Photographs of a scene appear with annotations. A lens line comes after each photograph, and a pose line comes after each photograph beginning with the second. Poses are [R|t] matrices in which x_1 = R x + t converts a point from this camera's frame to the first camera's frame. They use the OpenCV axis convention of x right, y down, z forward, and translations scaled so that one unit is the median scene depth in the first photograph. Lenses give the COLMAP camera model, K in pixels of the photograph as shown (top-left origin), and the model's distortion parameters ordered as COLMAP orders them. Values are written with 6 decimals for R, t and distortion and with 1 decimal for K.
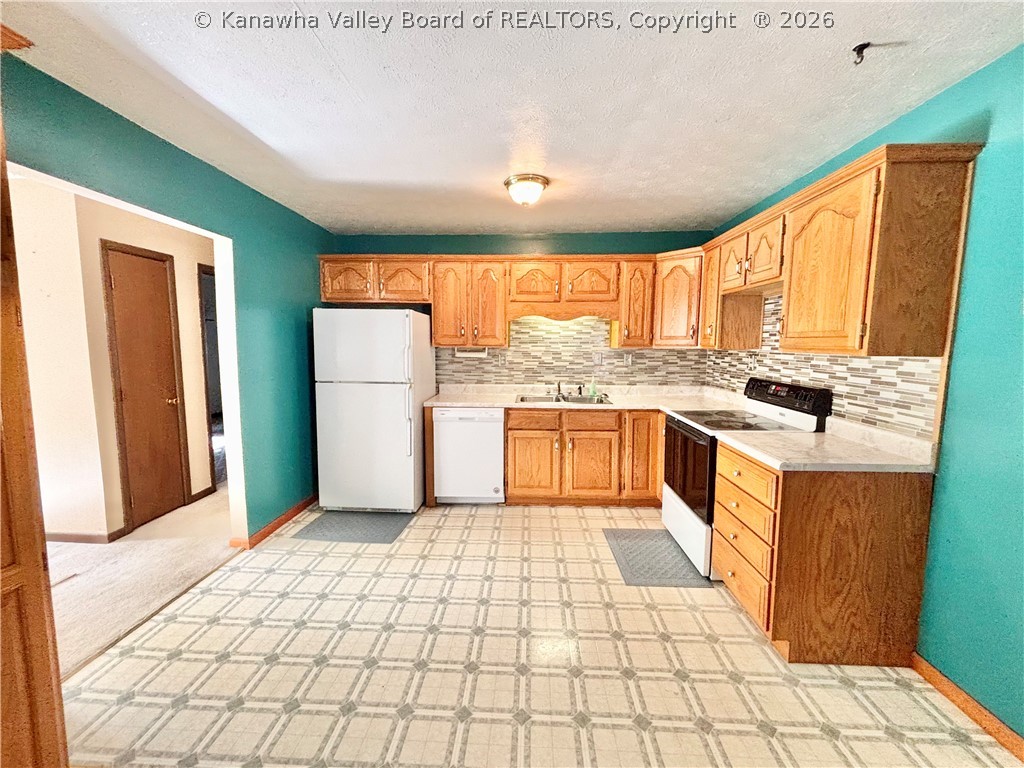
lens RADIAL K [[414.2, 0, 512.0], [0, 414.2, 384.0], [0, 0, 1]] dist [0.013015, -0.000143]
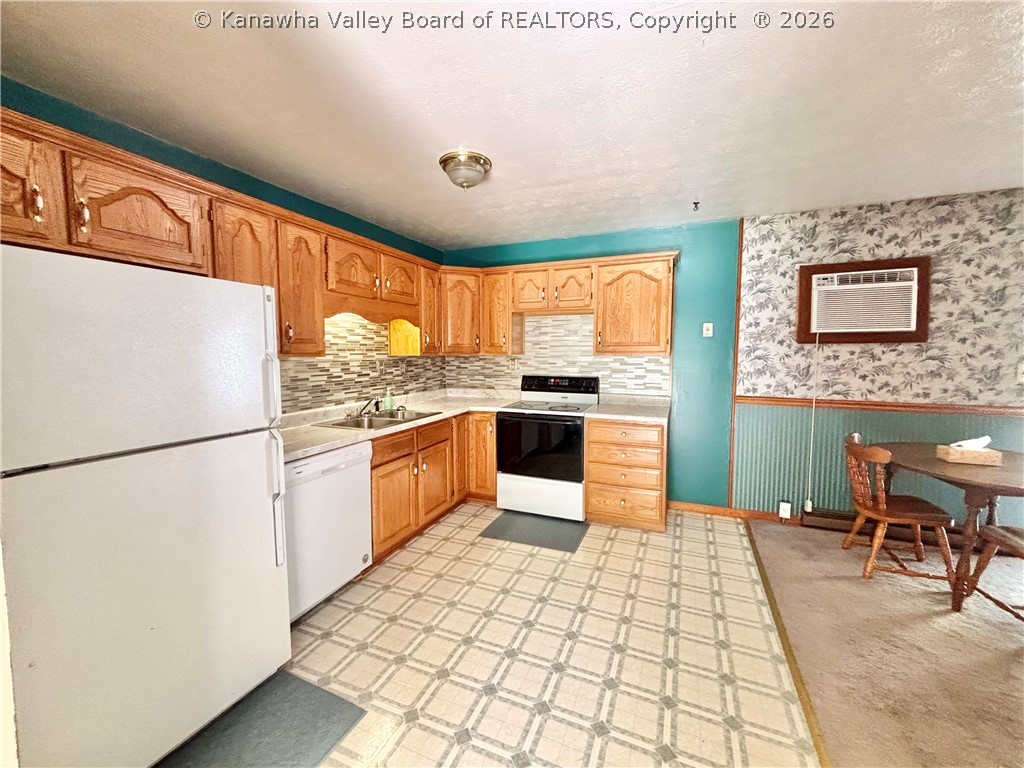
lens RADIAL K [[414.2, 0, 512.0], [0, 414.2, 384.0], [0, 0, 1]] dist [0.013015, -0.000143]
pose [[0.347951, -0.079156, 0.934165, -0.598563], [0.097762, 0.994060, 0.047818, -0.049067], [-0.932402, 0.074687, 0.353623, 0.498065]]
